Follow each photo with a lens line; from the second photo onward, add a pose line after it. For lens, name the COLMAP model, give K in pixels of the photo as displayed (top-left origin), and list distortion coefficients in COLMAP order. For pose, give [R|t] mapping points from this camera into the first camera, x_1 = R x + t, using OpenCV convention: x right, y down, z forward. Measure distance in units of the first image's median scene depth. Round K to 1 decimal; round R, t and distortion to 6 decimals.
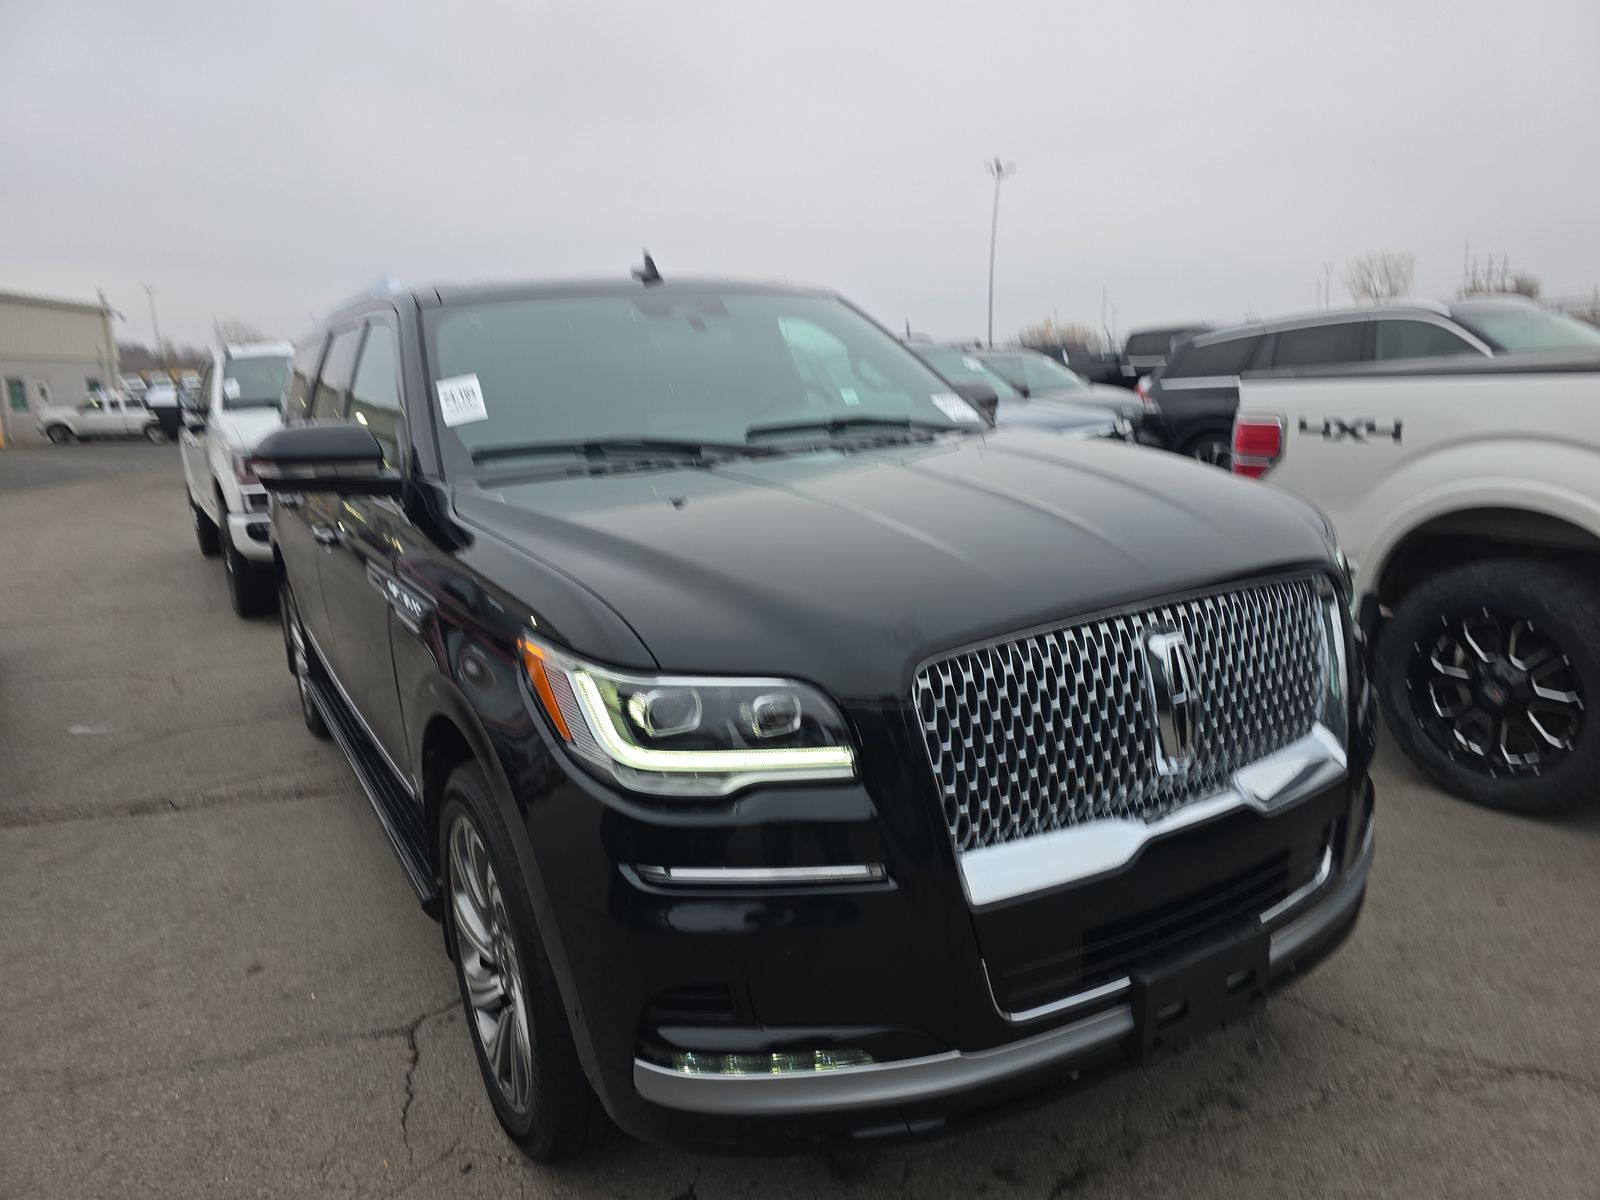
lens RADIAL K [[1072.9, 0, 819.1], [0, 1072.9, 595.1], [0, 0, 1]] dist [0.071210, -0.068077]
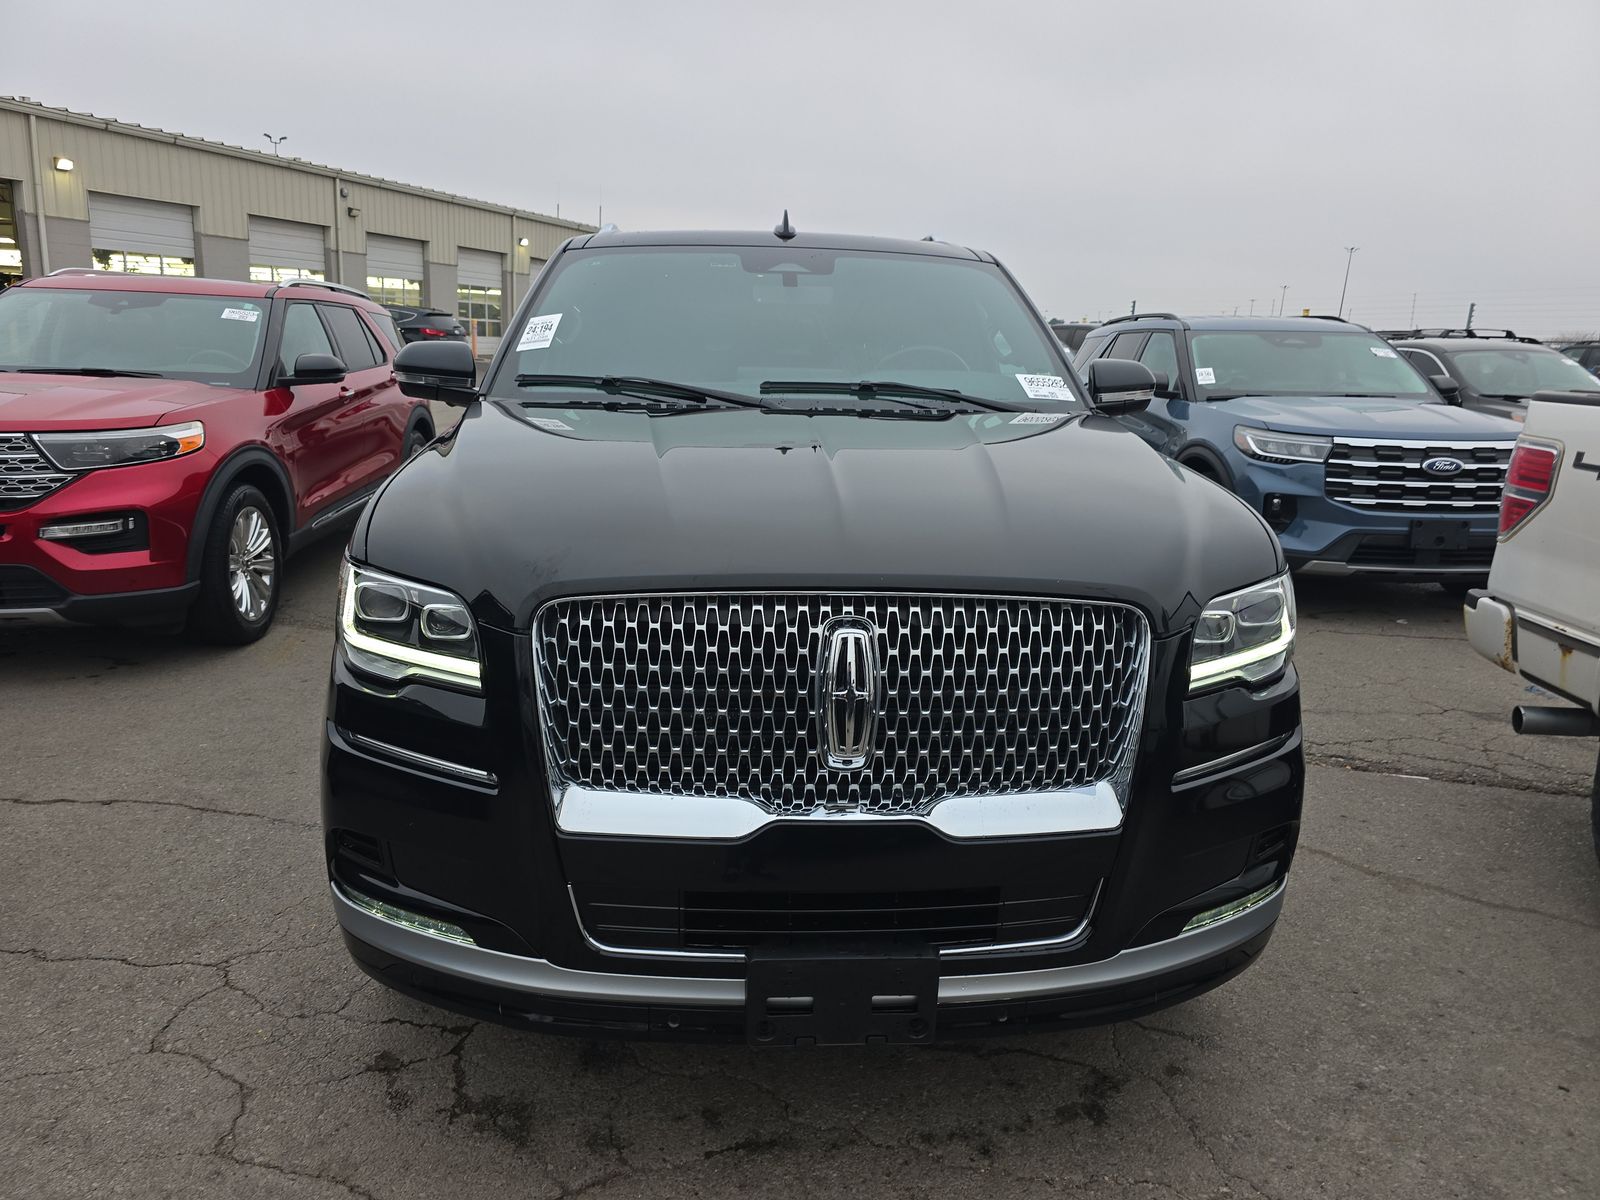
lens RADIAL K [[1072.9, 0, 819.1], [0, 1072.9, 595.1], [0, 0, 1]] dist [0.071210, -0.068077]
pose [[0.895287, 0.183176, -0.406088, 0.594856], [-0.167855, 0.983077, 0.073377, -0.050867], [0.412656, 0.002471, 0.910883, 0.097284]]
